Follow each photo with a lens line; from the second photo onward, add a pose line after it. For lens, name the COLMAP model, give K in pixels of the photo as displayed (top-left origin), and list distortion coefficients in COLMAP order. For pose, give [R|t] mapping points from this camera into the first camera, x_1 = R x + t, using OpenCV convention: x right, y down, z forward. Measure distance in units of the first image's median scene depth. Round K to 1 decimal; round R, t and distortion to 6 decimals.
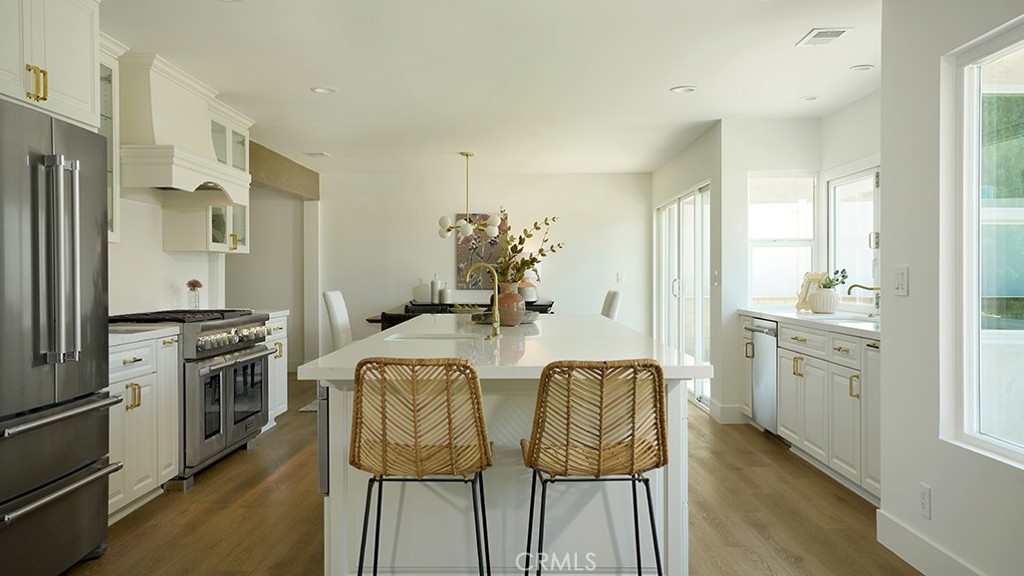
lens RADIAL K [[834.5, 0, 511.9], [0, 834.5, 286.3], [0, 0, 1]] dist [-0.003581, -0.000498]
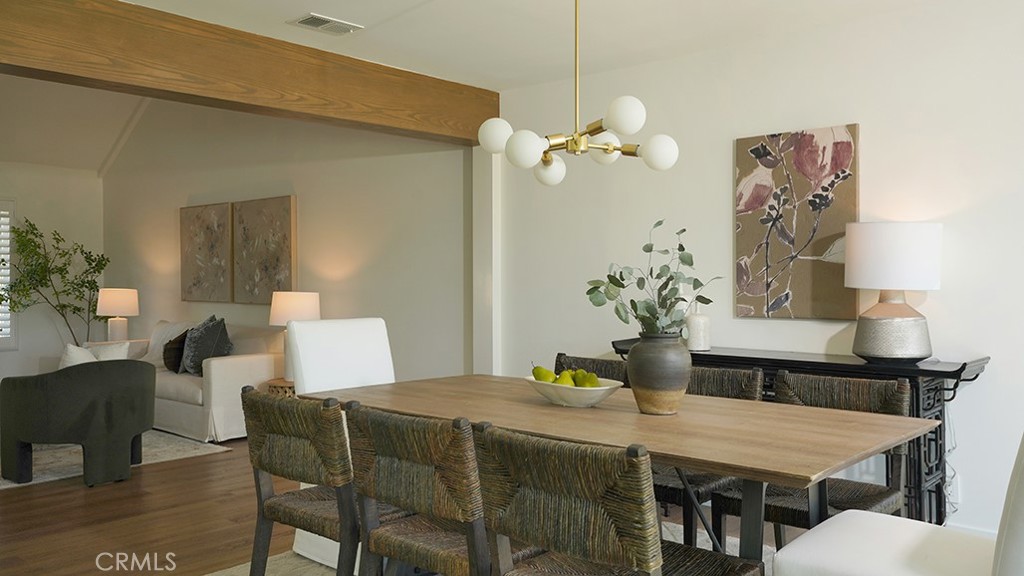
lens RADIAL K [[834.5, 0, 512.2], [0, 834.5, 287.8], [0, 0, 1]] dist [-0.003581, -0.000498]
pose [[0.744460, 0.004972, -0.667648, 0.132954], [-0.007786, 0.999969, -0.001236, -0.009775], [0.667621, 0.006118, 0.744476, 0.608964]]
